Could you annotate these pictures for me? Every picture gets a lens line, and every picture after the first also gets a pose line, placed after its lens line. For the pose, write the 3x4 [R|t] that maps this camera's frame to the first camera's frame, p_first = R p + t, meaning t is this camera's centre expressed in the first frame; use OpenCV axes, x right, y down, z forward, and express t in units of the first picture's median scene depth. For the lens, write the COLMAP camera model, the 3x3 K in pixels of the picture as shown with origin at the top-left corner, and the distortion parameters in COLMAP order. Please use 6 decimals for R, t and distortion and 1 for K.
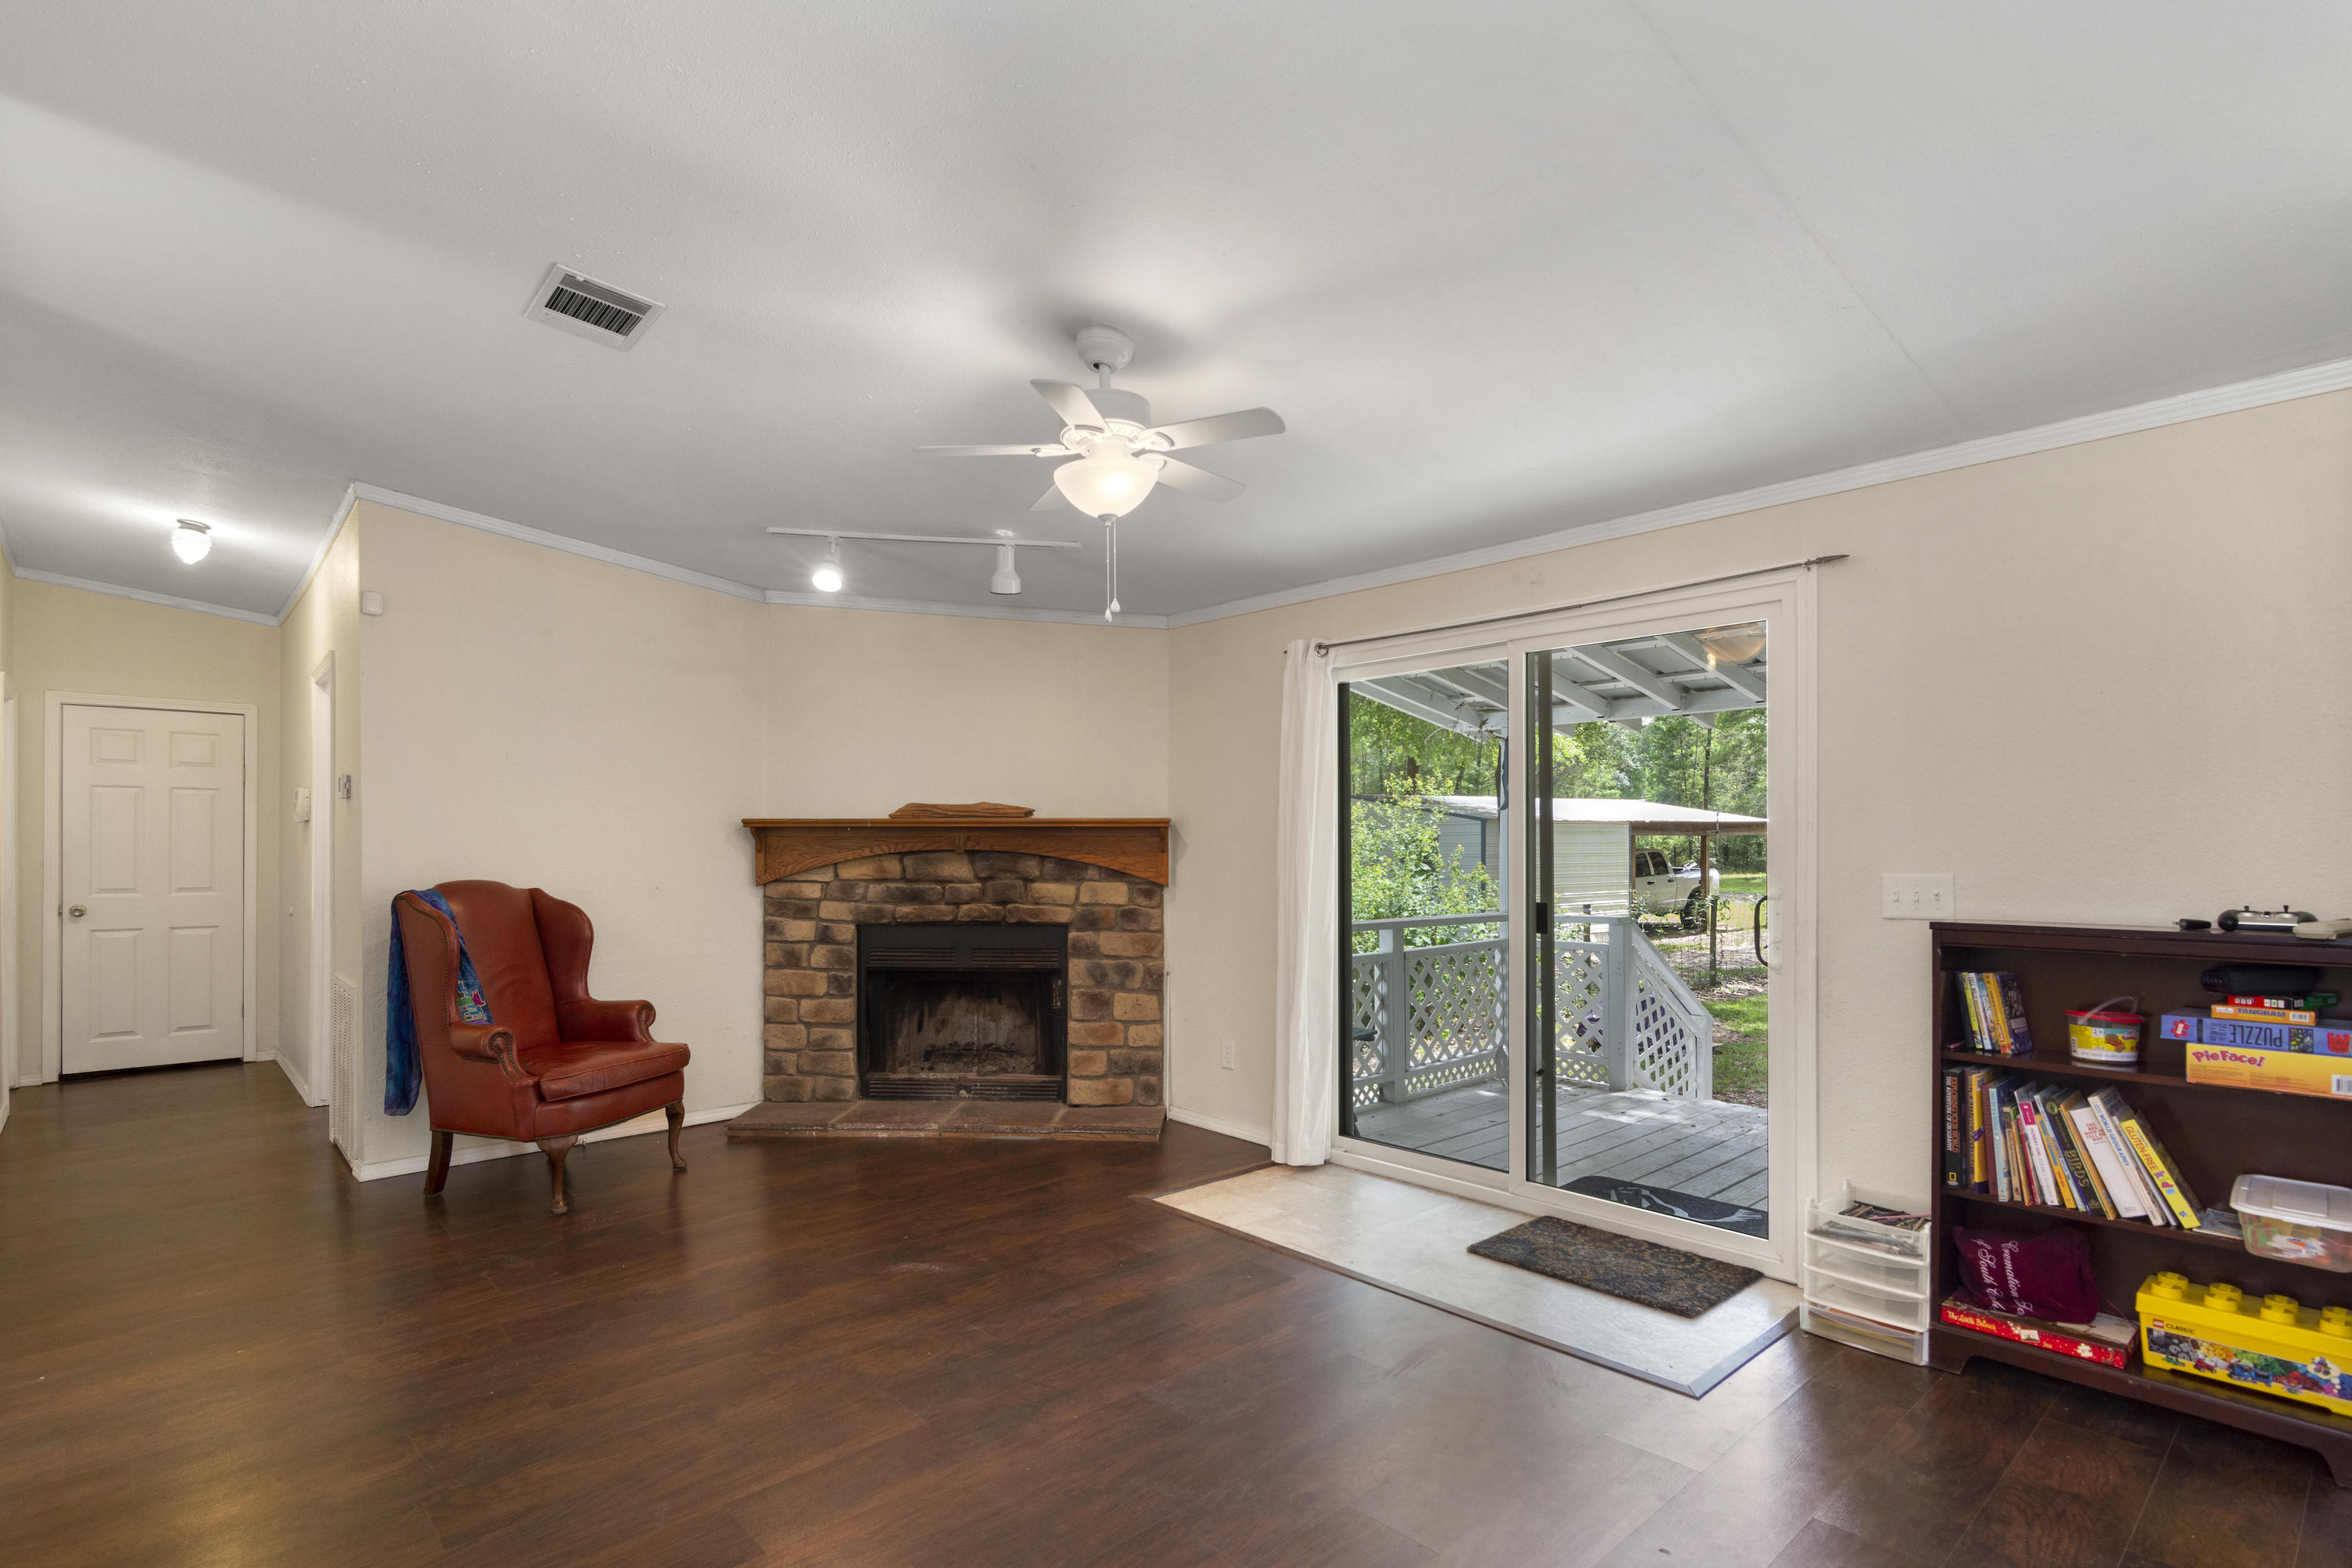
lens RADIAL K [[1131.9, 0, 1173.6], [0, 1131.9, 865.3], [0, 0, 1]] dist [0.000243, 0.000467]
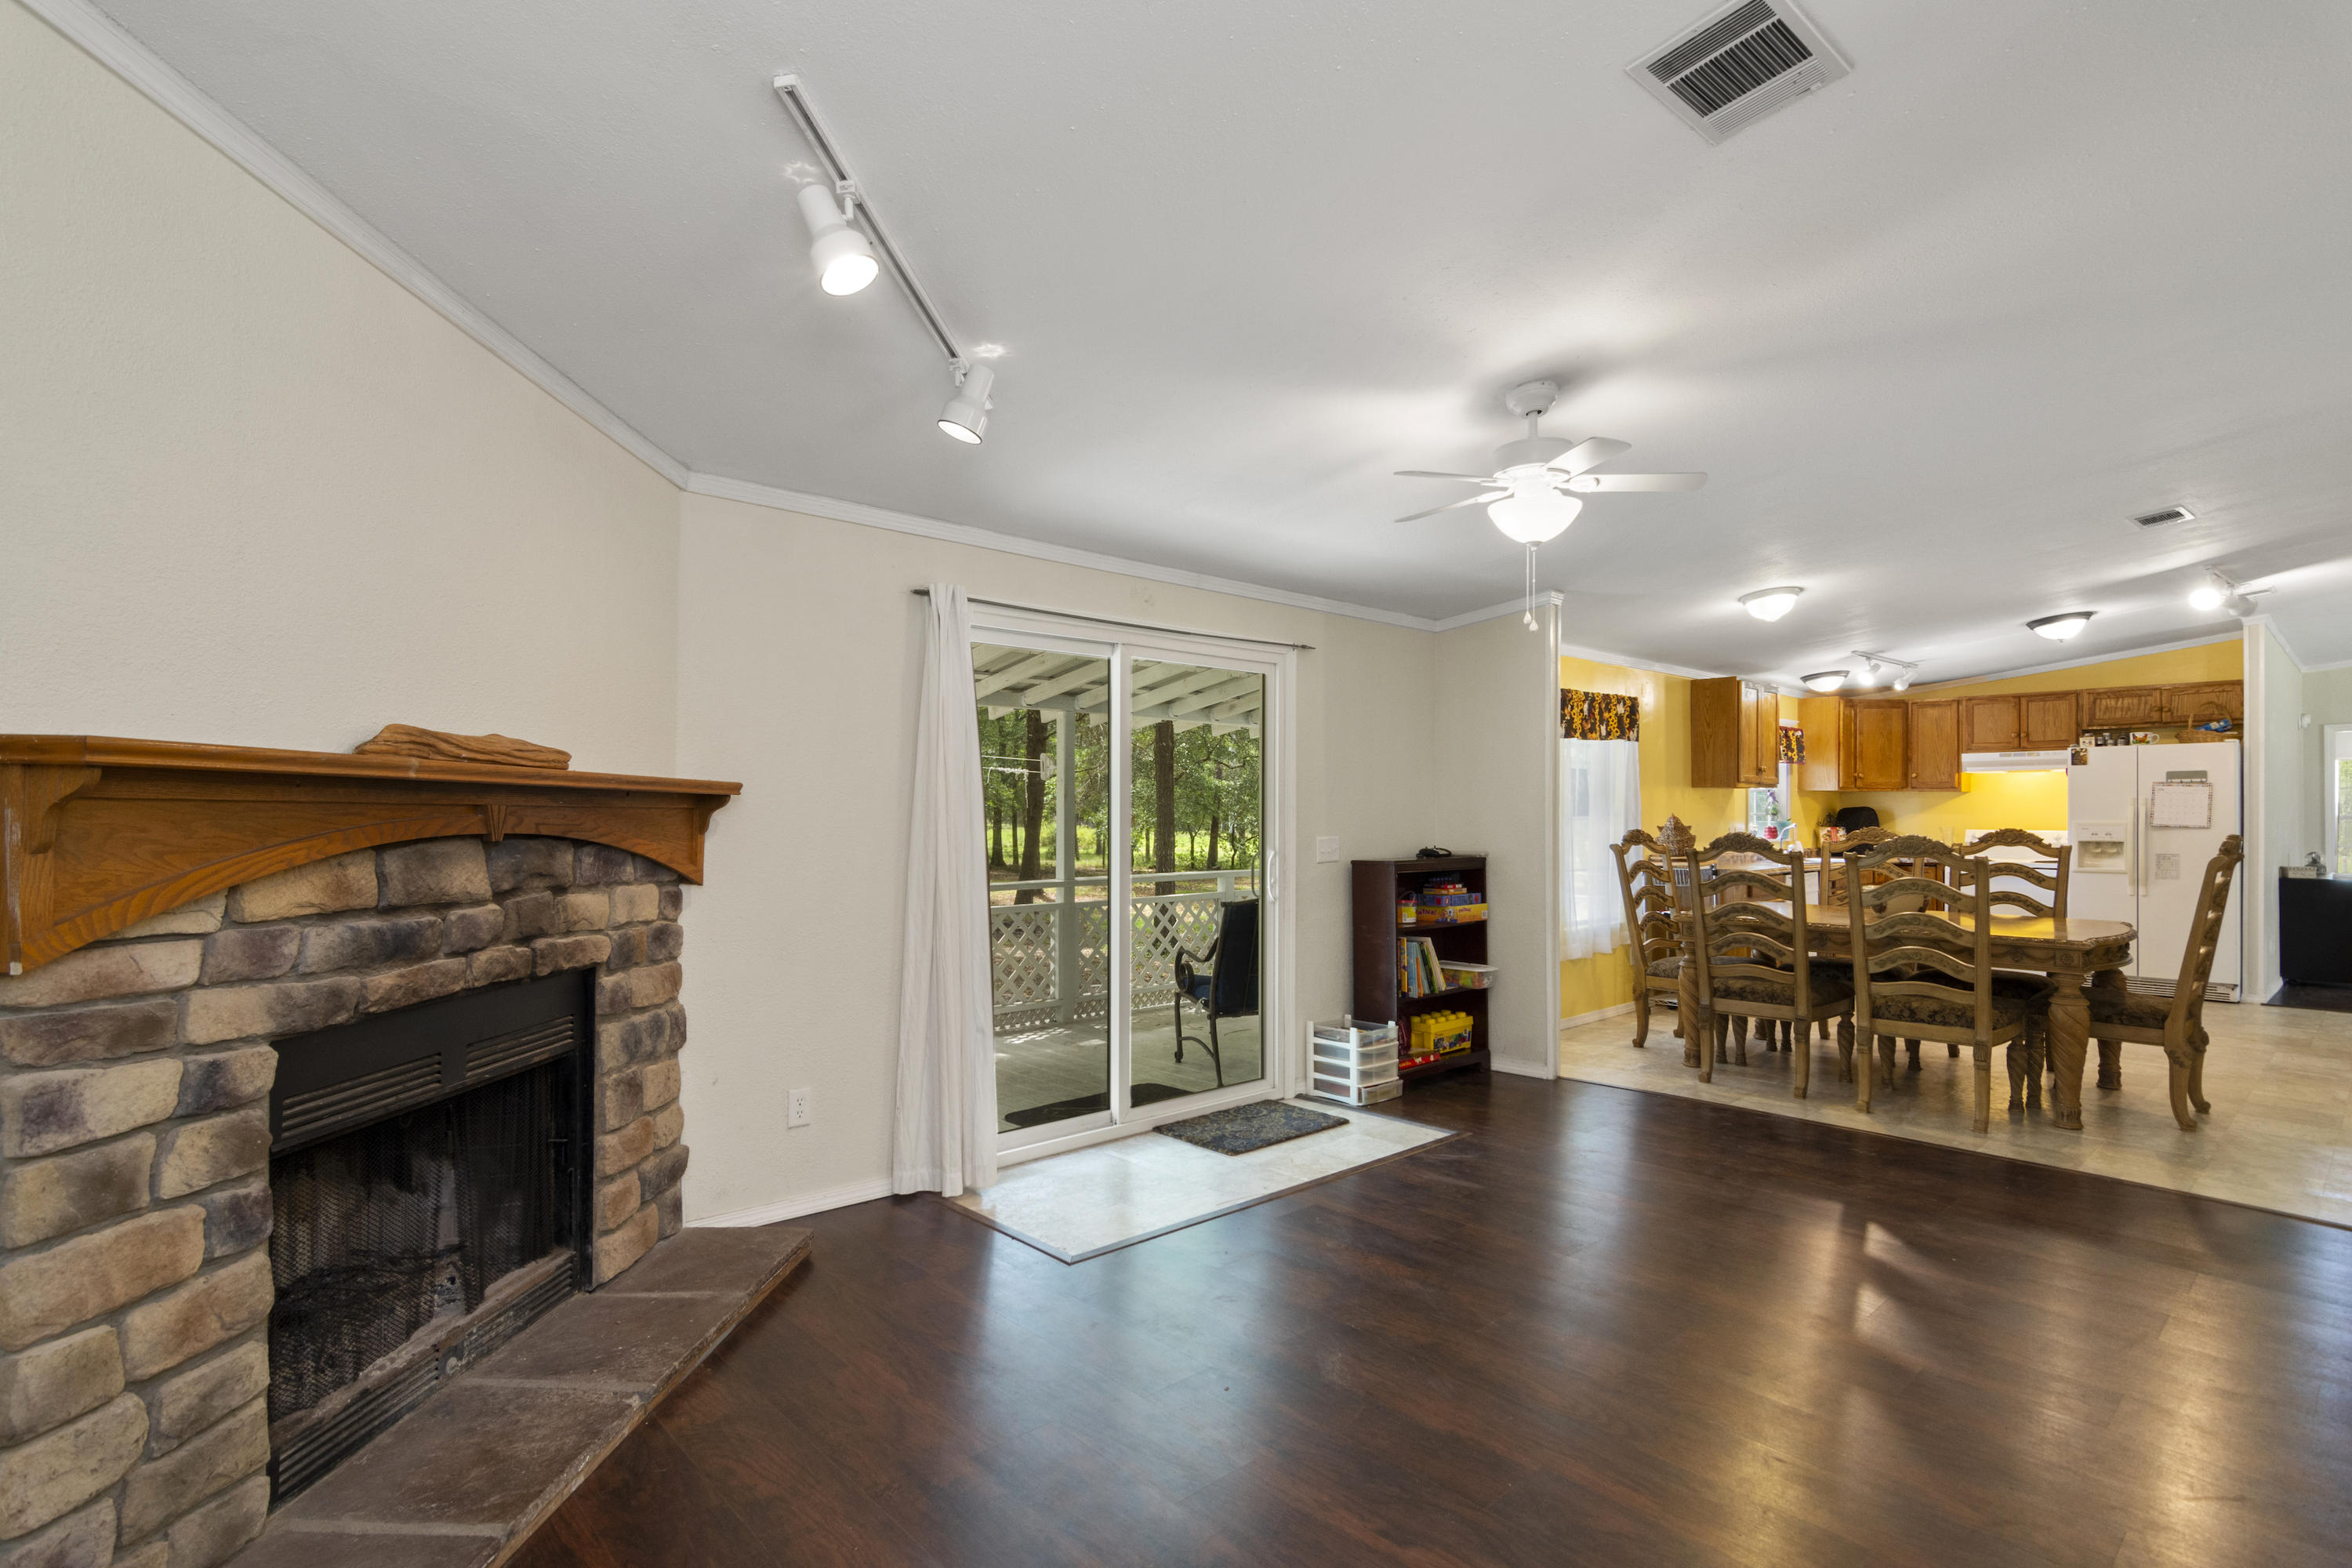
lens RADIAL K [[1073.7, 0, 1212.3], [0, 1073.7, 816.7], [0, 0, 1]] dist [-0.002429, 0.000537]
pose [[0.029875, 0.000676, 0.999553, -0.619669], [0.019381, 0.999811, -0.001255, -0.014643], [-0.999366, 0.019410, 0.029856, 0.683360]]
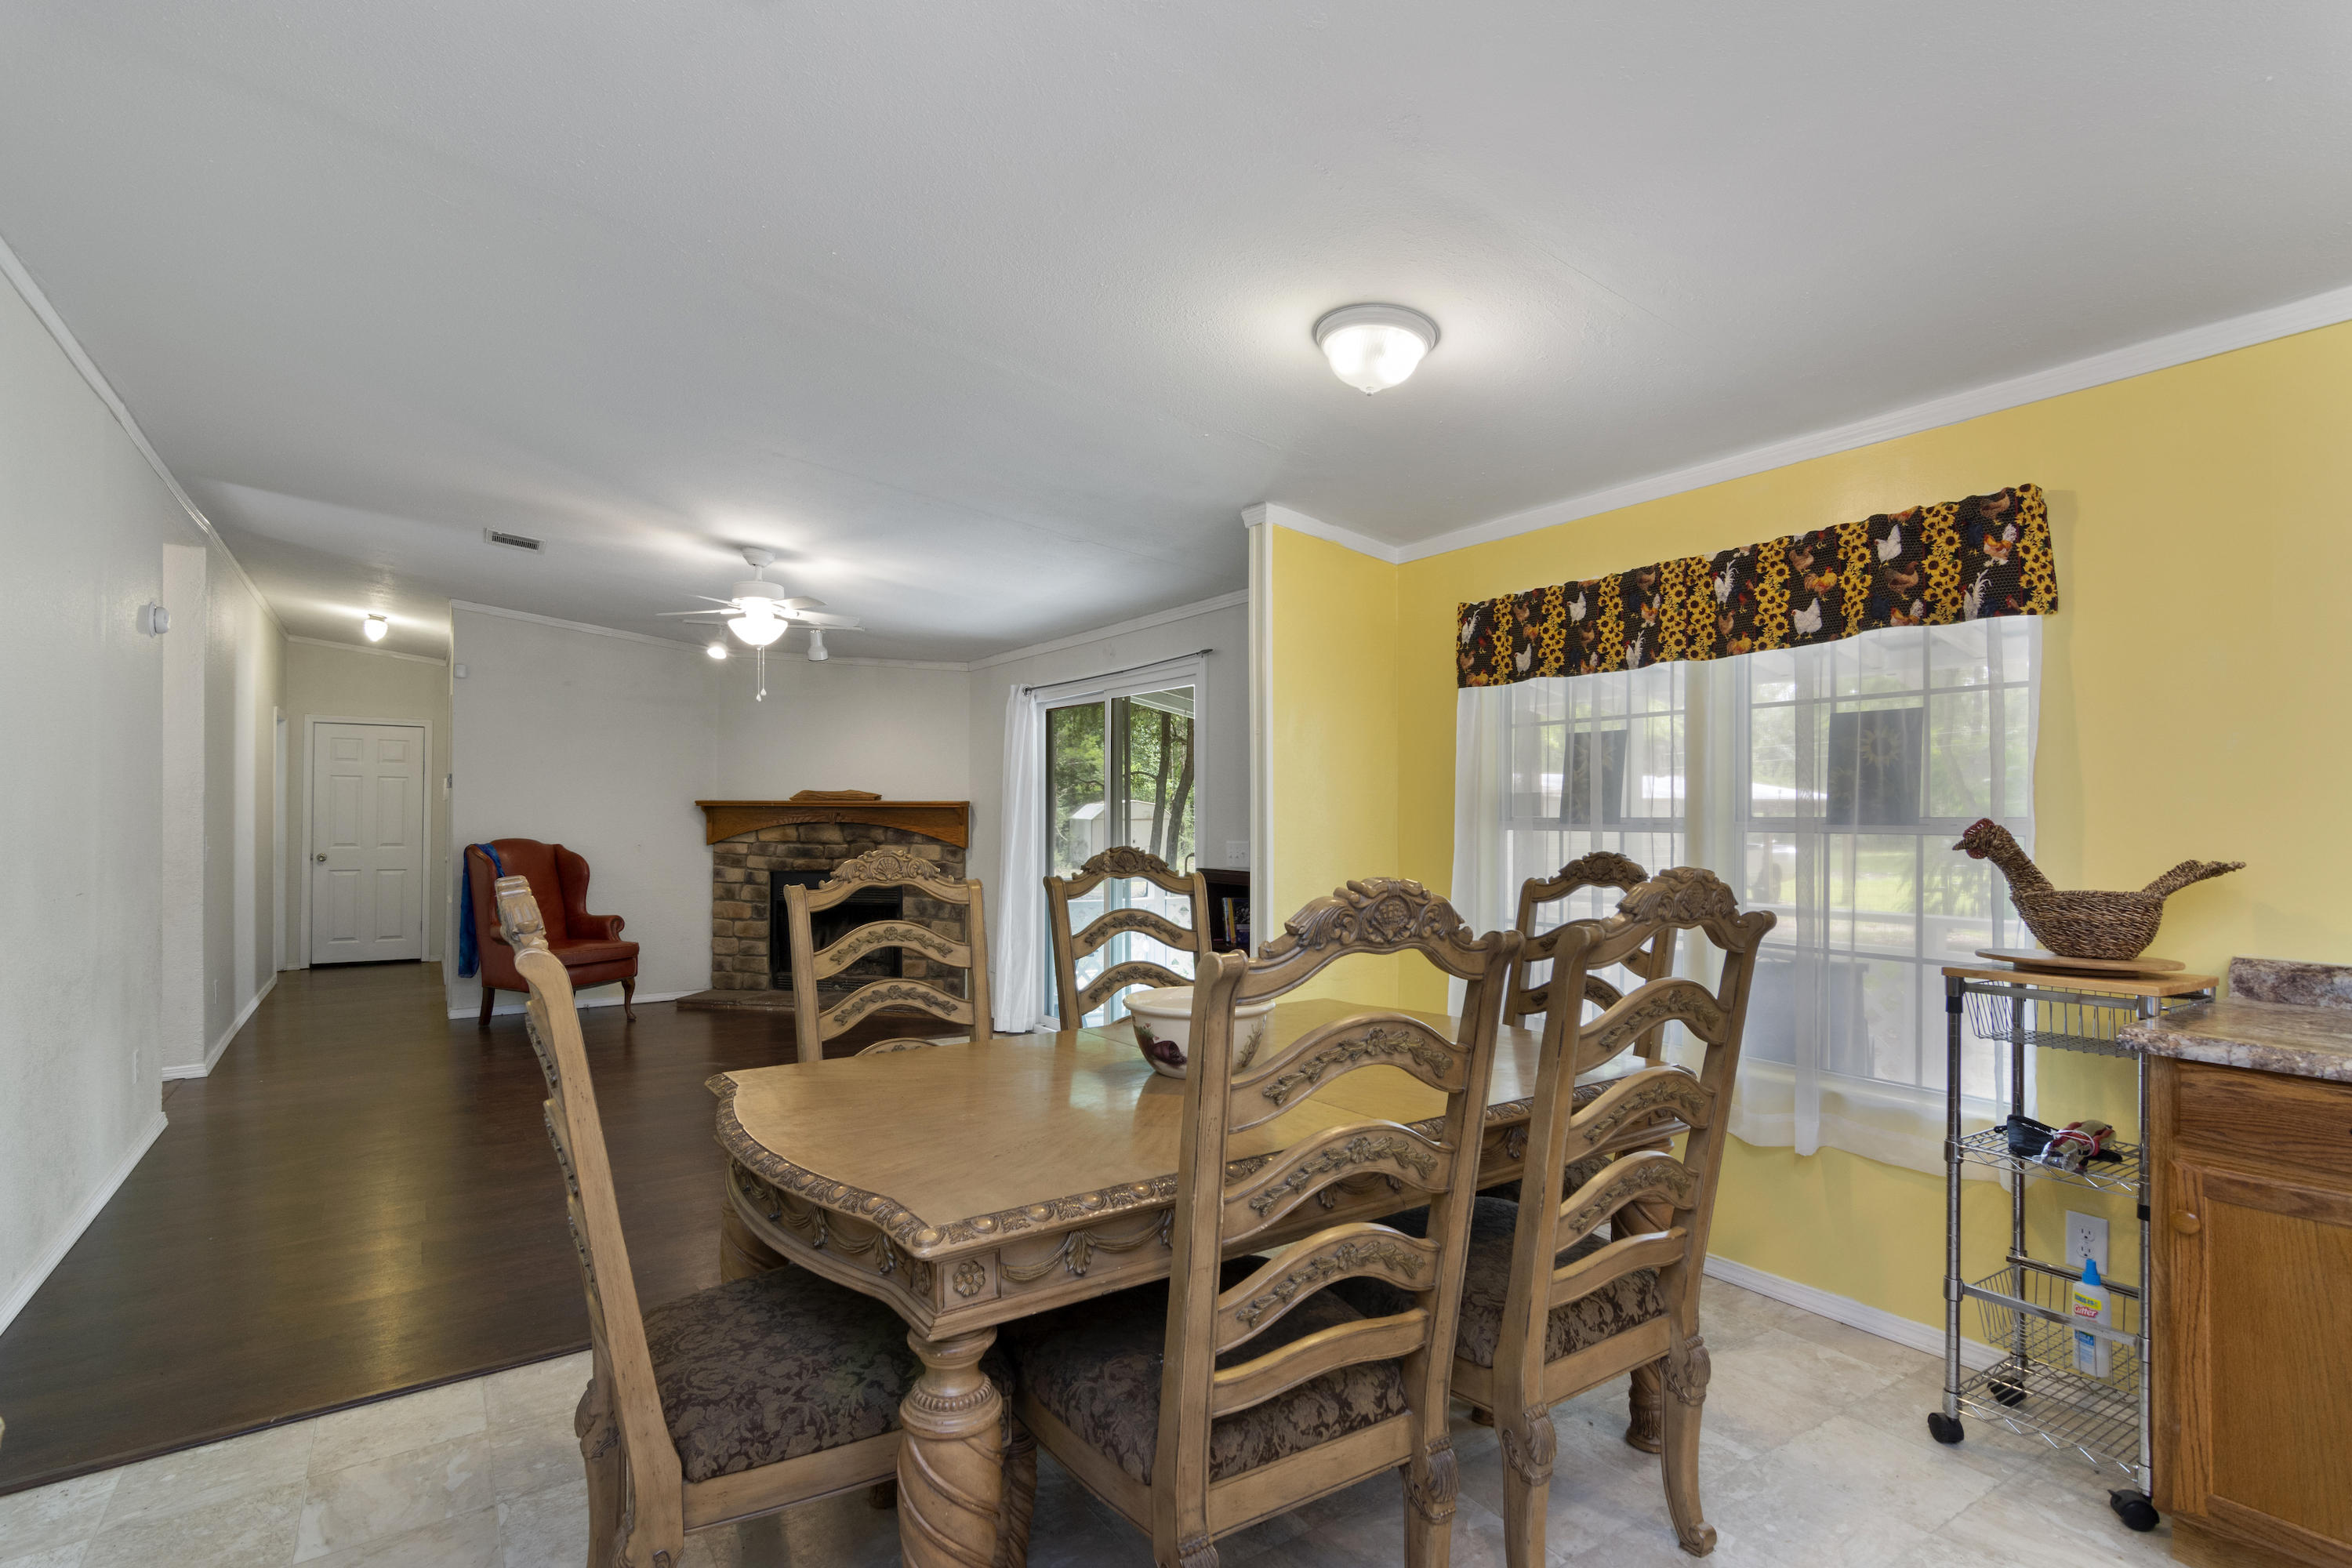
lens RADIAL K [[1131.1, 0, 1165.4], [0, 1131.1, 833.5], [0, 0, 1]] dist [0.014603, 0.000368]
pose [[0.985953, 0.008924, -0.166787, 0.482119], [-0.009463, 0.999952, -0.002436, 0.000780], [0.166757, 0.003980, 0.985990, -0.385196]]
